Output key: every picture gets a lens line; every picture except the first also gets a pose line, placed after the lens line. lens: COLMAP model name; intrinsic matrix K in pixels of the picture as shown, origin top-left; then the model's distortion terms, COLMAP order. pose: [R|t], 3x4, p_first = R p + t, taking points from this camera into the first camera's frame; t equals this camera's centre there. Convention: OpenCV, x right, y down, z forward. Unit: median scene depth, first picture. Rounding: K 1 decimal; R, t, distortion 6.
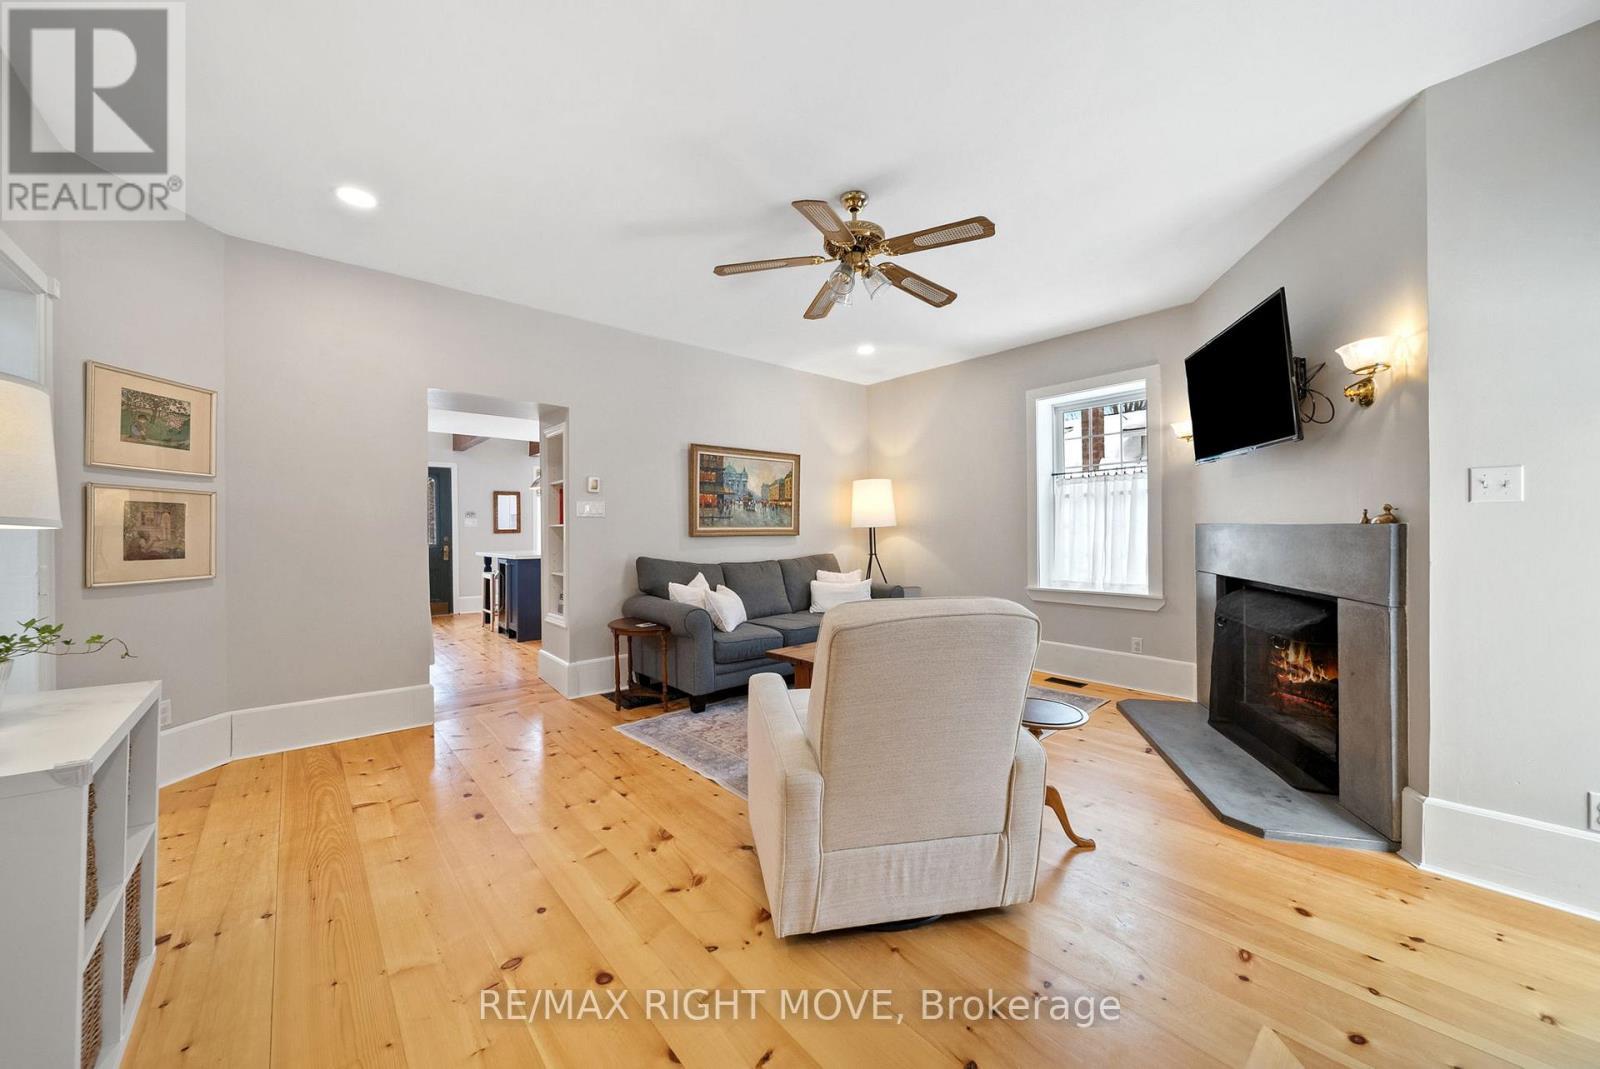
lens RADIAL K [[581.0, 0, 800.0], [0, 581.0, 534.5], [0, 0, 1]] dist [-0.001013, -0.000115]
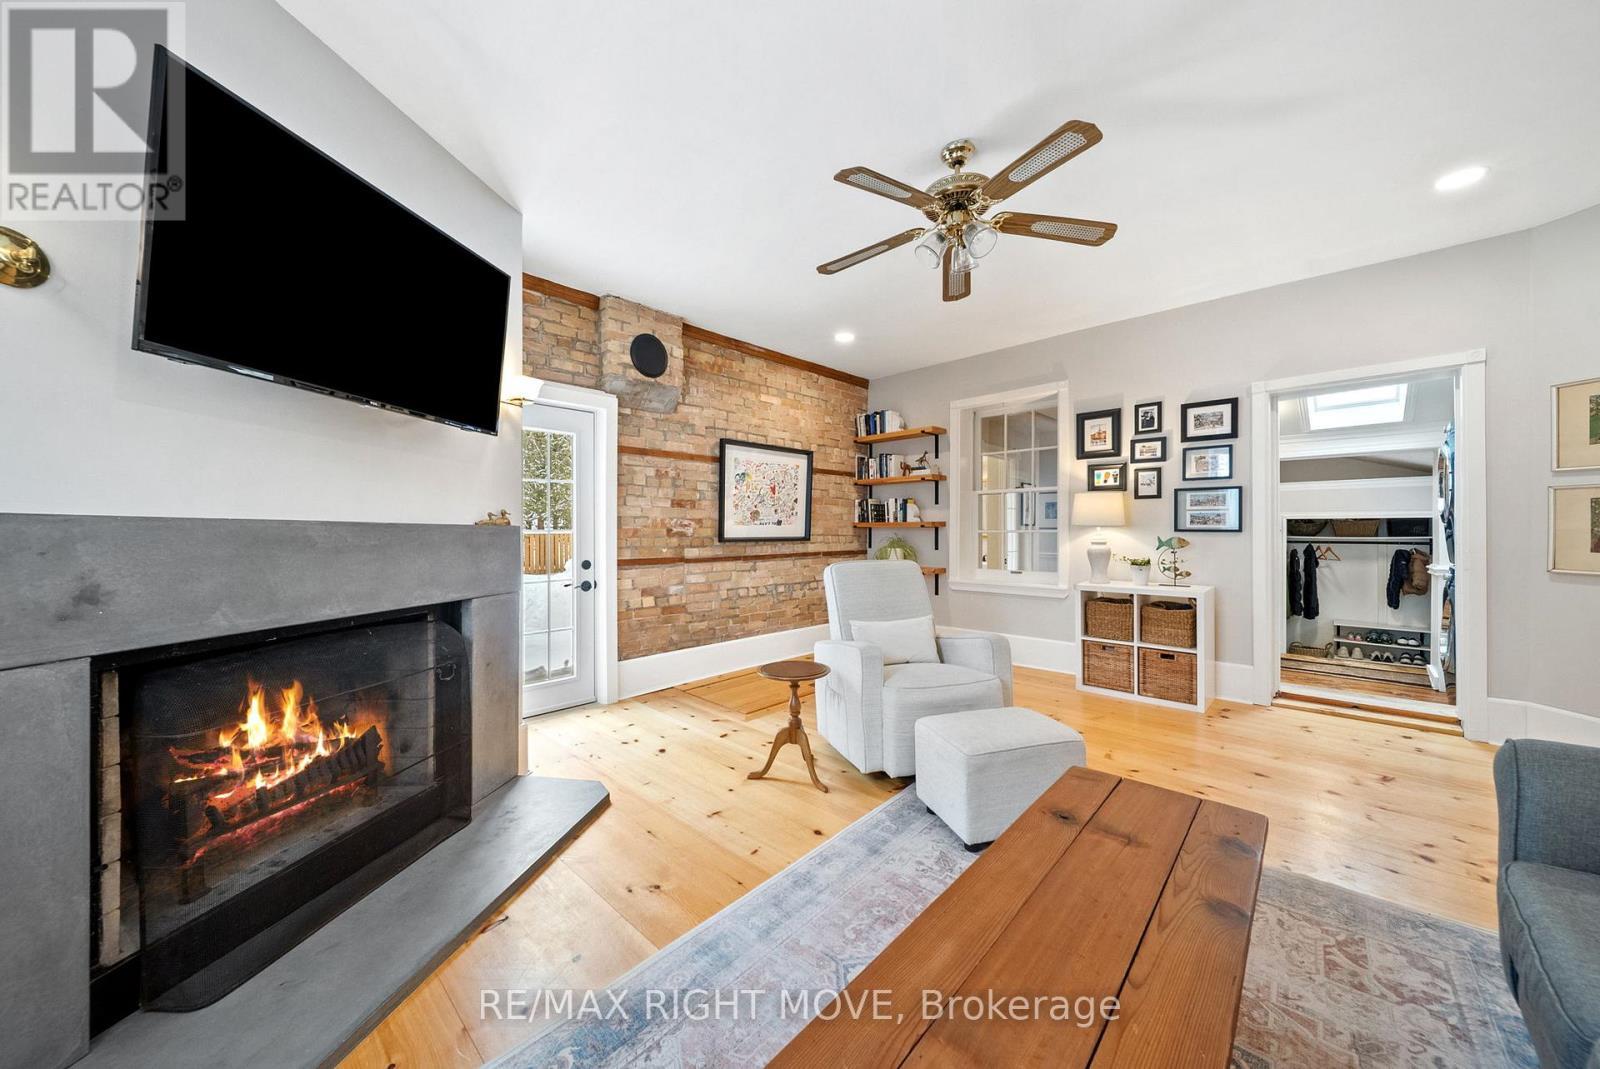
lens RADIAL K [[564.1, 0, 797.3], [0, 564.1, 534.1], [0, 0, 1]] dist [-0.005871, -0.000209]
pose [[-0.995146, 0.005628, -0.098251, 0.232481], [0.004156, 0.999876, 0.015178, -0.006114], [0.098324, 0.014696, -0.995046, 1.009373]]
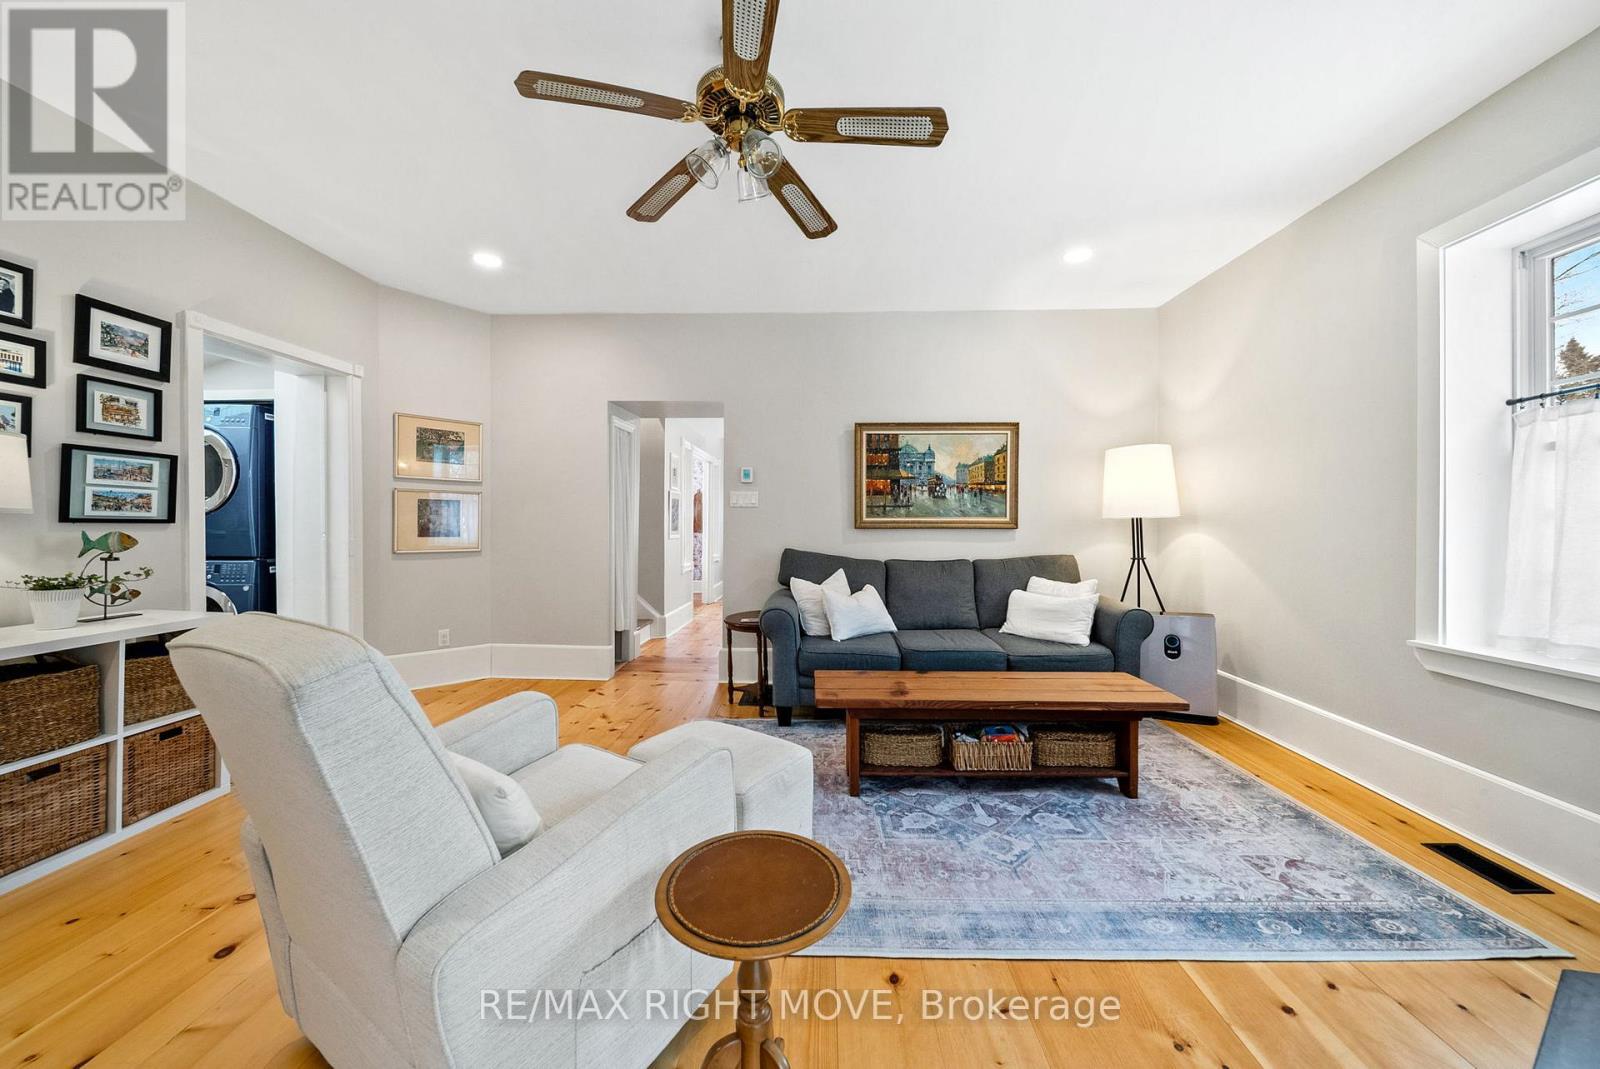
lens RADIAL K [[571.4, 0, 799.9], [0, 571.4, 529.3], [0, 0, 1]] dist [-0.000228, -0.000125]
pose [[0.731155, 0.014279, -0.682062, 0.341666], [-0.012374, 0.999894, 0.007669, -0.000324], [0.682100, 0.002833, 0.731254, 0.301103]]
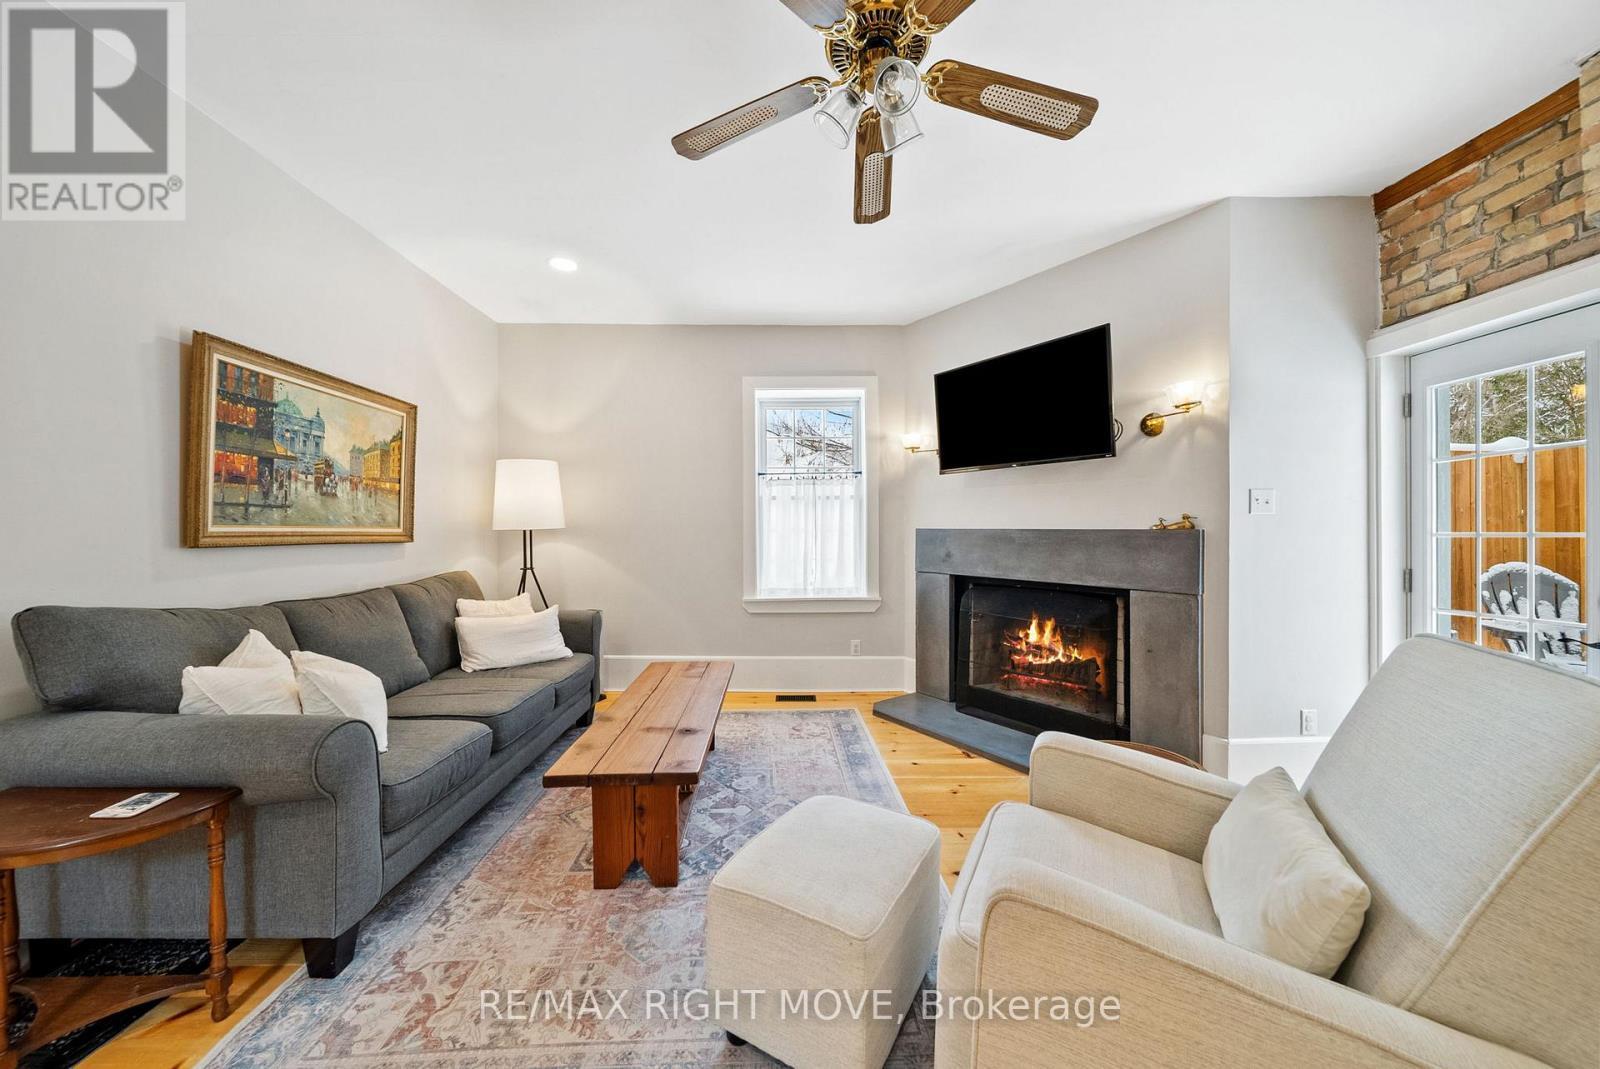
lens RADIAL K [[564.1, 0, 797.3], [0, 564.1, 534.1], [0, 0, 1]] dist [-0.005871, -0.000209]
pose [[0.642643, 0.002825, 0.766160, -0.214143], [0.003803, 0.999969, -0.006877, -0.001409], [-0.766156, 0.007333, 0.642613, 0.386714]]
